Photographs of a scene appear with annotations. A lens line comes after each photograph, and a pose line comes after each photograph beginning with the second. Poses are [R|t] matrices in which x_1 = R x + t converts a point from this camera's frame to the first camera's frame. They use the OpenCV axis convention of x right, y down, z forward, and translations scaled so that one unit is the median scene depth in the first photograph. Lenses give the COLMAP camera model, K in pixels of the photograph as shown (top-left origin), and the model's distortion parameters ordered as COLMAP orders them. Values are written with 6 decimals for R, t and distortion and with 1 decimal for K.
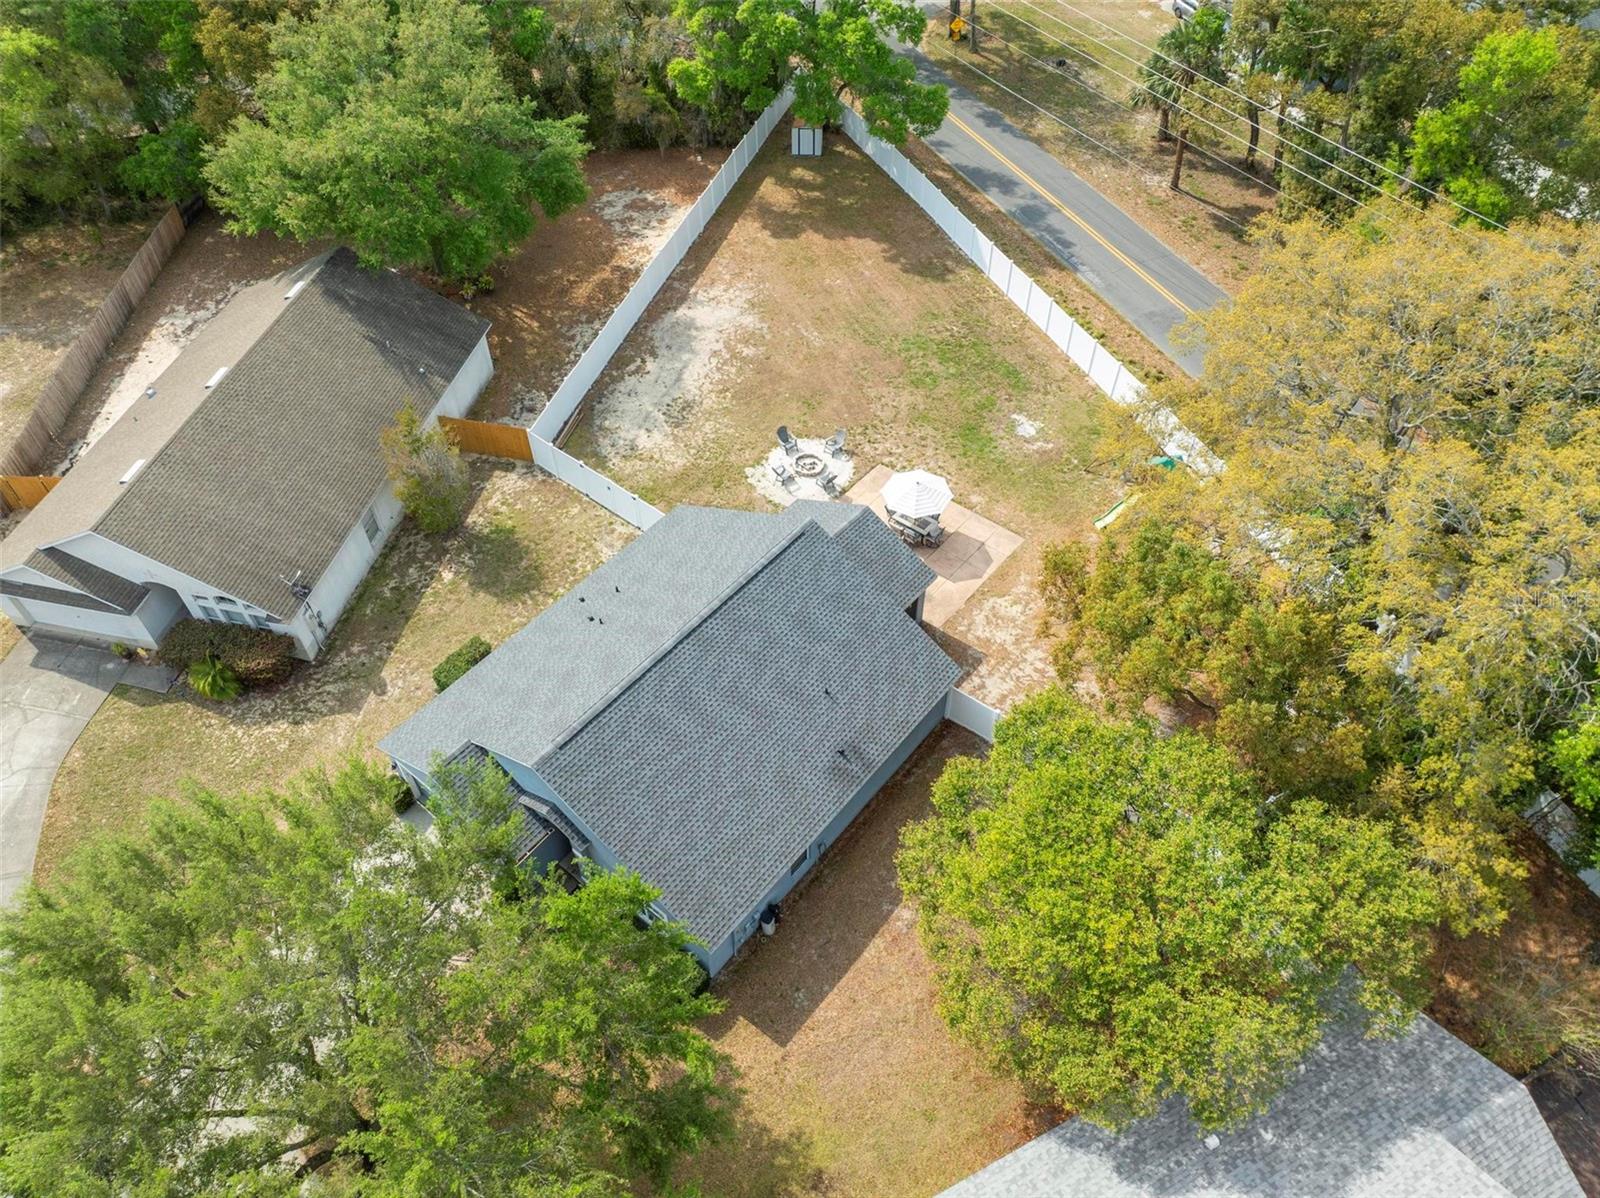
lens RADIAL K [[1135.4, 0, 797.0], [0, 1135.4, 592.1], [0, 0, 1]] dist [-0.053273, 0.027702]
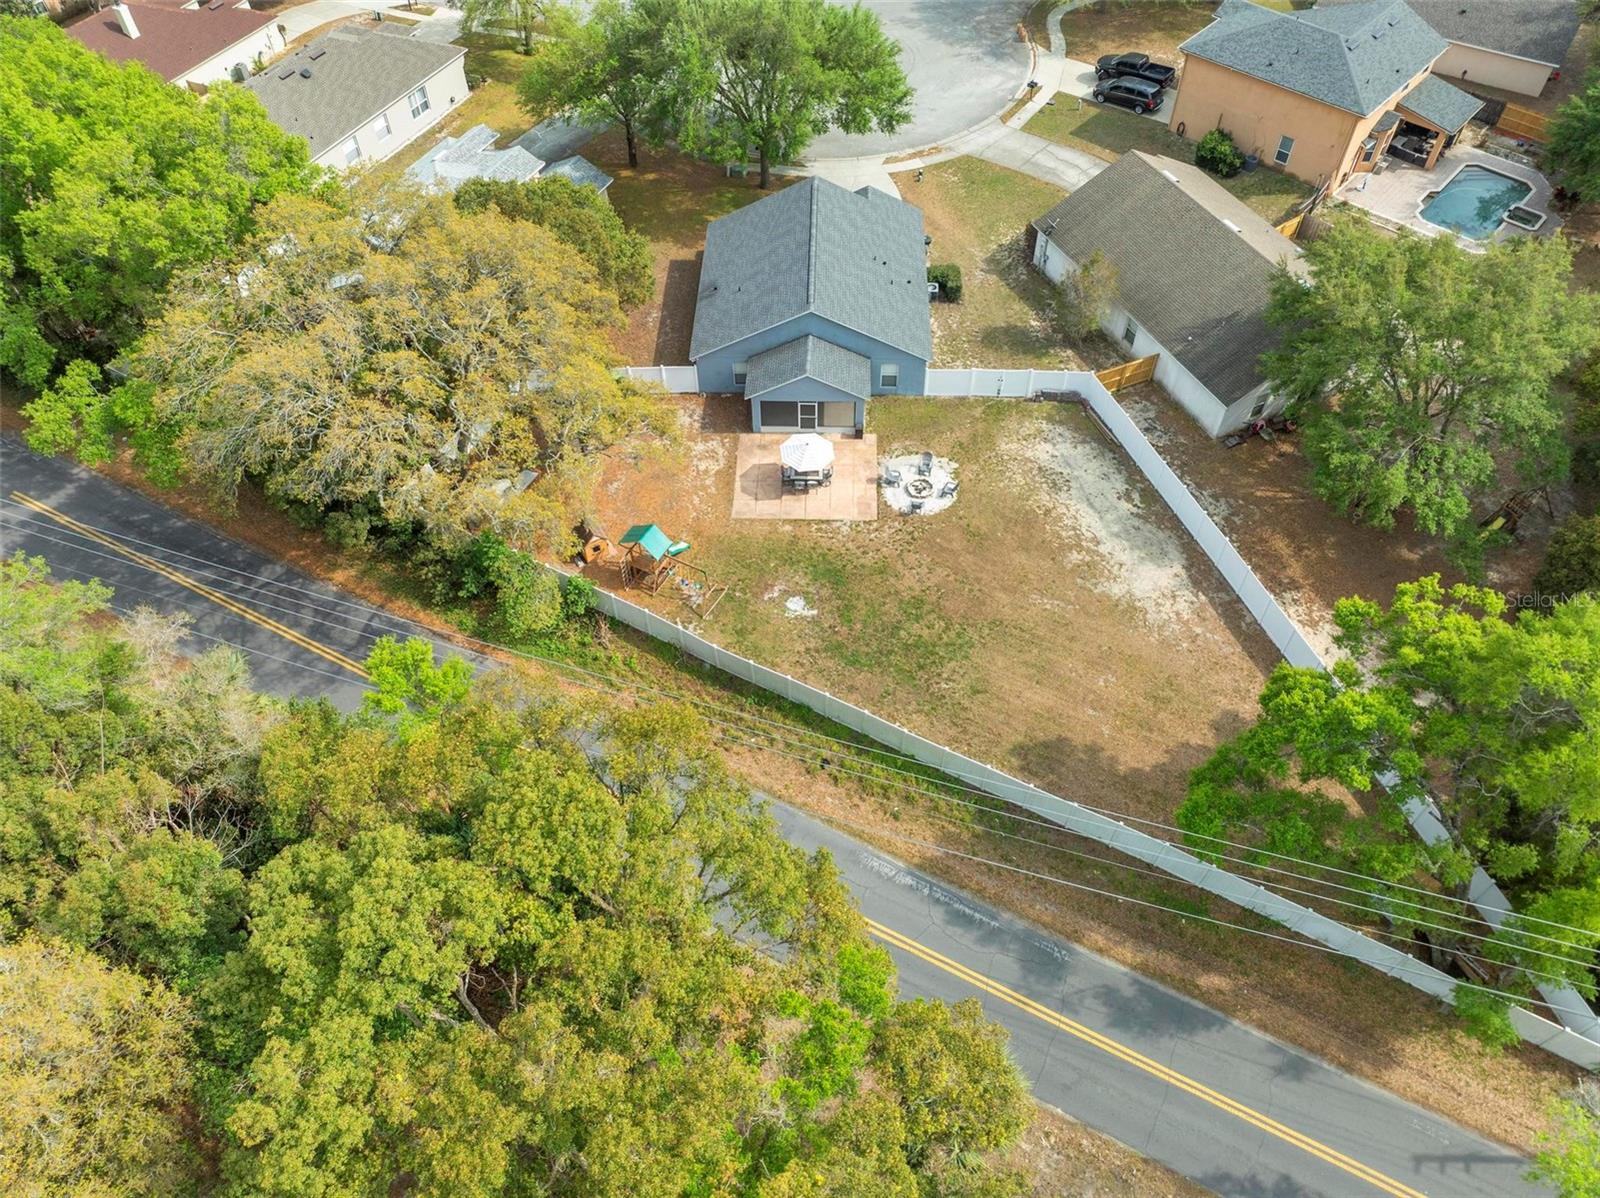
lens RADIAL K [[1135.4, 0, 806.3], [0, 1135.4, 594.3], [0, 0, 1]] dist [-0.053273, 0.027702]
pose [[-0.792078, 0.484485, -0.371332, 0.594210], [-0.443630, -0.039040, 0.895359, -1.115737], [0.419291, 0.873928, 0.245855, 0.747660]]
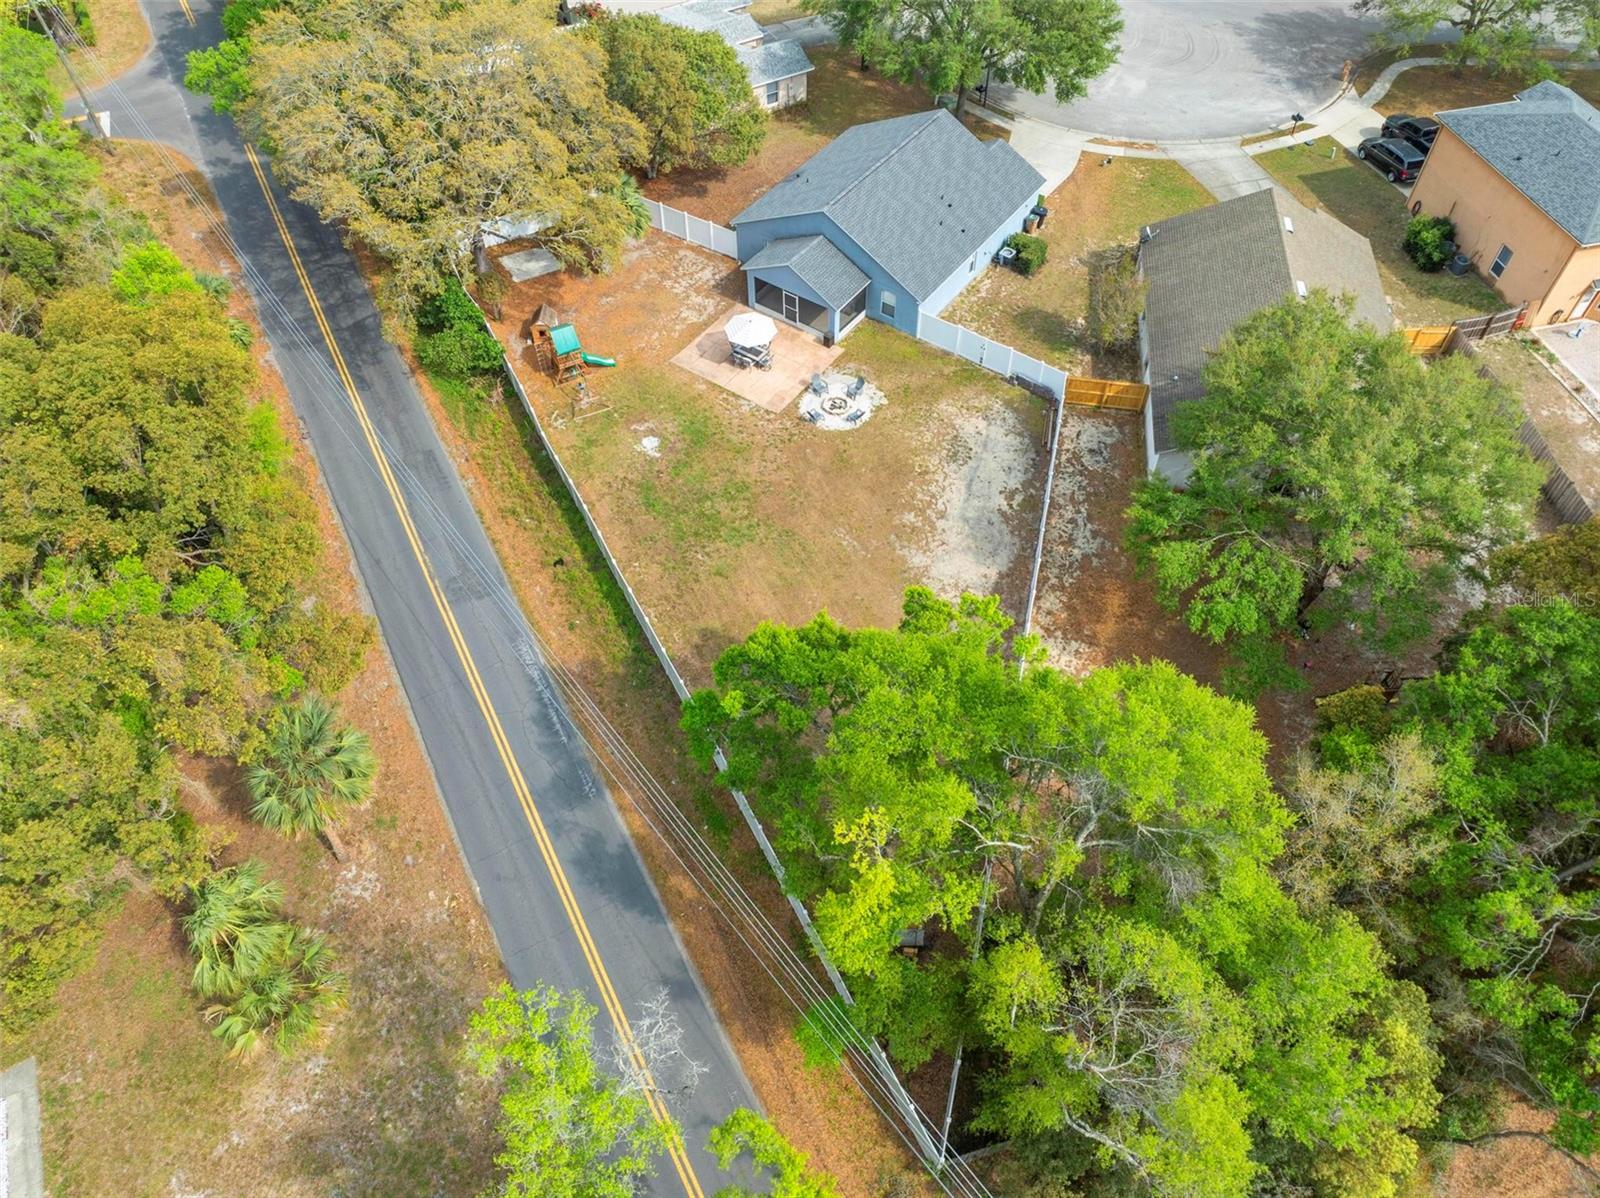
lens RADIAL K [[1135.4, 0, 806.1], [0, 1135.4, 598.2], [0, 0, 1]] dist [-0.053273, 0.027702]
pose [[-0.997520, 0.062594, -0.032186, 0.093736], [-0.042695, -0.174572, 0.983718, -1.328487], [0.055956, 0.982653, 0.176811, 0.976782]]
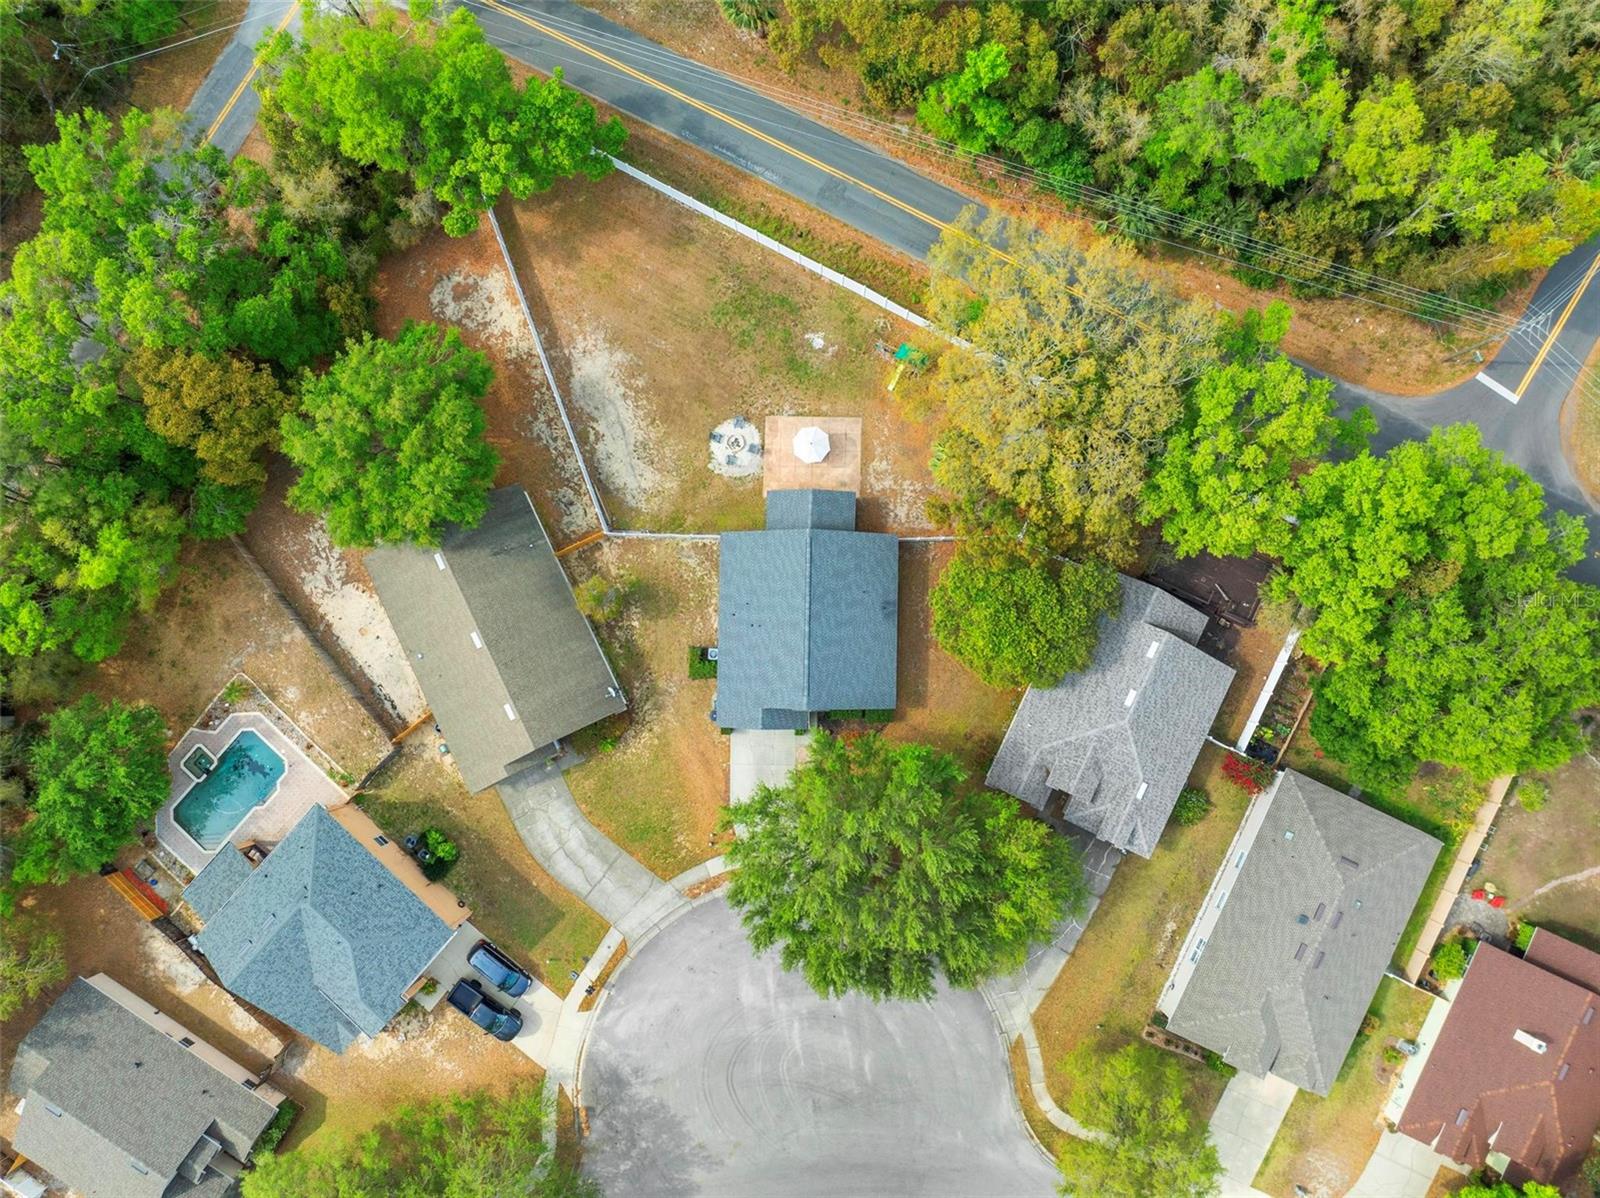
lens RADIAL K [[1135.4, 0, 797.4], [0, 1135.4, 594.8], [0, 0, 1]] dist [-0.053273, 0.027702]
pose [[0.788216, -0.615044, 0.020887, -0.094570], [0.463482, 0.615624, 0.637331, -1.035595], [-0.404845, -0.492674, 0.770307, -0.509641]]
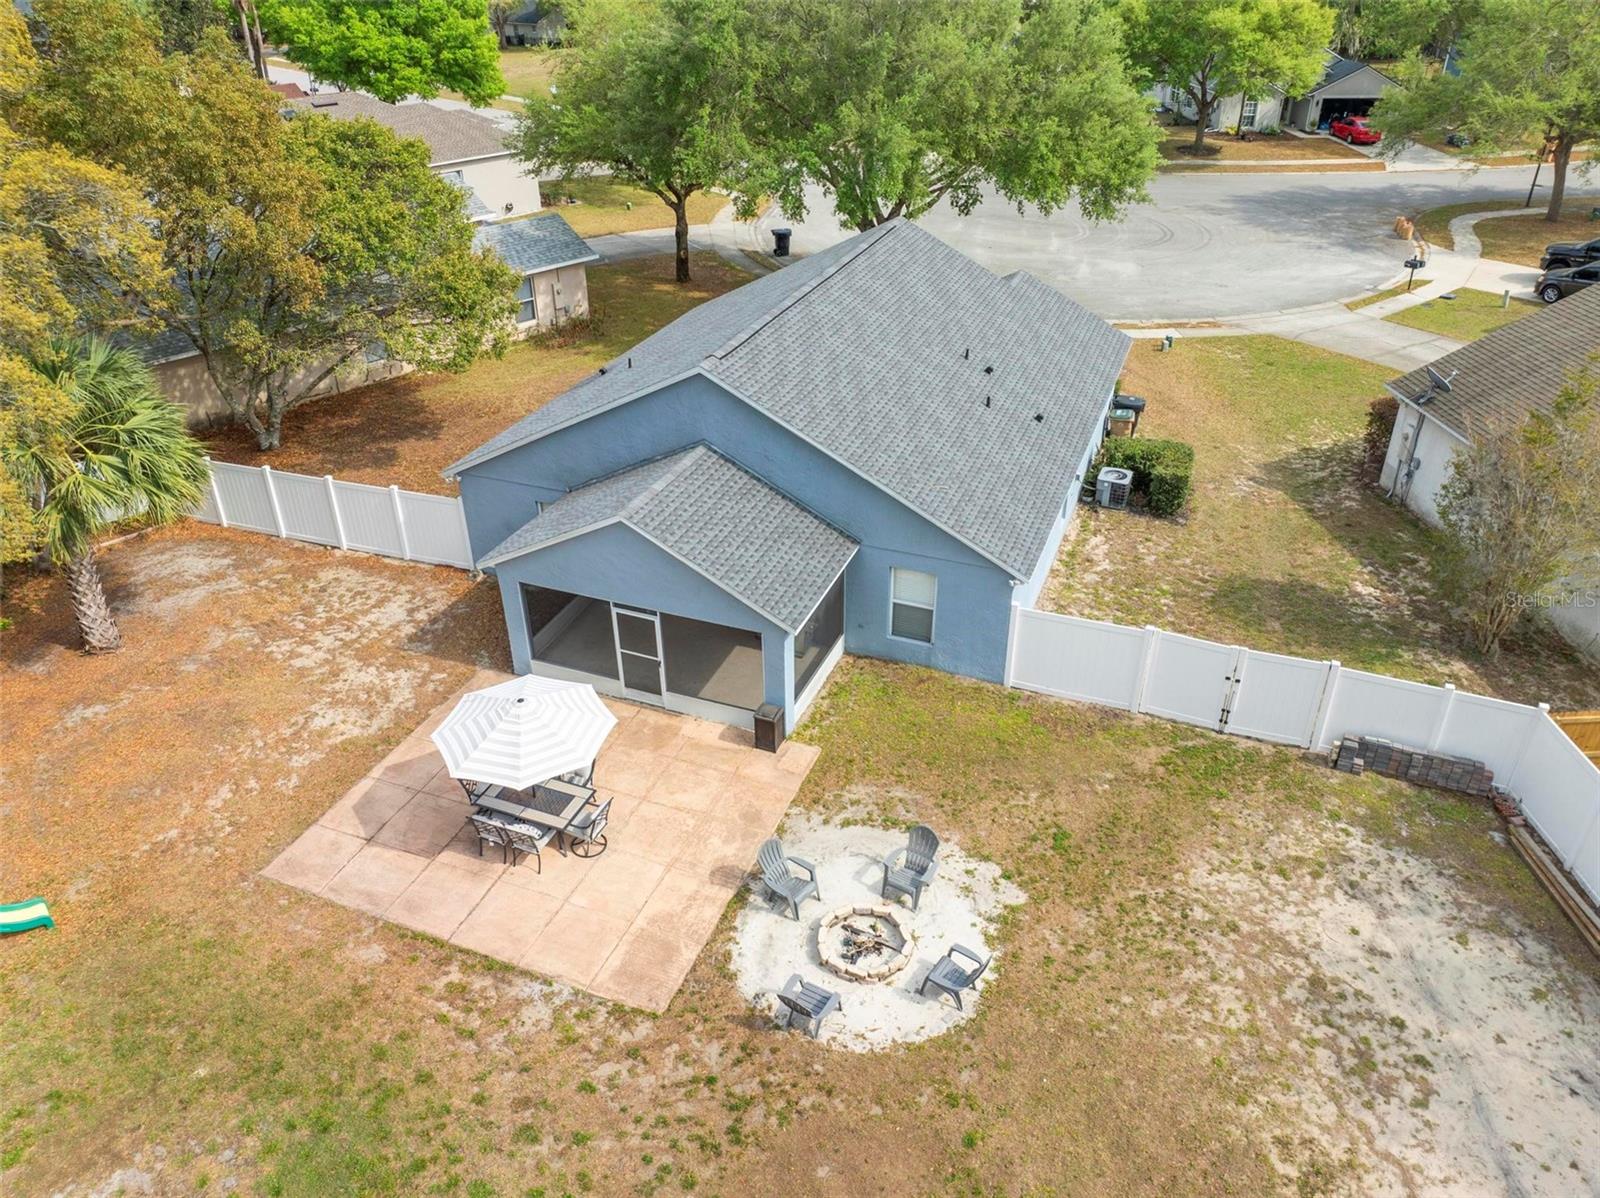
lens RADIAL K [[1135.4, 0, 801.1], [0, 1135.4, 592.9], [0, 0, 1]] dist [-0.053273, 0.027702]
pose [[-0.953452, 0.170709, -0.248573, 0.094121], [-0.212360, 0.205126, 0.955420, -0.450866], [0.214087, 0.963733, -0.159326, 0.939444]]
